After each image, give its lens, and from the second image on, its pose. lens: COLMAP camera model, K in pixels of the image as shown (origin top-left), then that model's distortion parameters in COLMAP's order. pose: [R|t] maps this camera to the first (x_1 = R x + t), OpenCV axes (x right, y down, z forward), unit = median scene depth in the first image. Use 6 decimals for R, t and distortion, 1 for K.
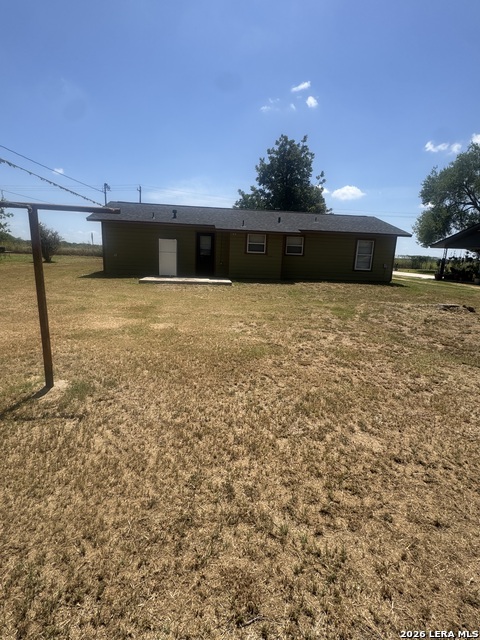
lens RADIAL K [[313.7, 0, 240.0], [0, 313.7, 320.0], [0, 0, 1]] dist [0.000002, 0.000206]
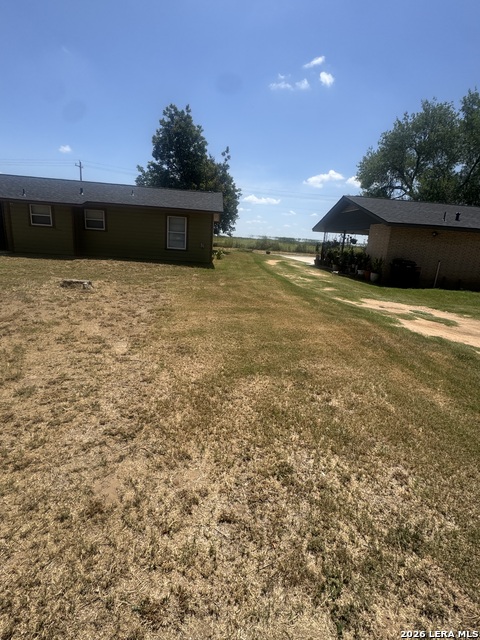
lens RADIAL K [[312.0, 0, 239.8], [0, 312.0, 317.7], [0, 0, 1]] dist [0.032518, 0.000219]
pose [[0.998900, 0.034010, -0.032291, 0.365321], [-0.032816, 0.998783, 0.036812, 0.002417], [0.033503, -0.035712, 0.998800, 0.039742]]
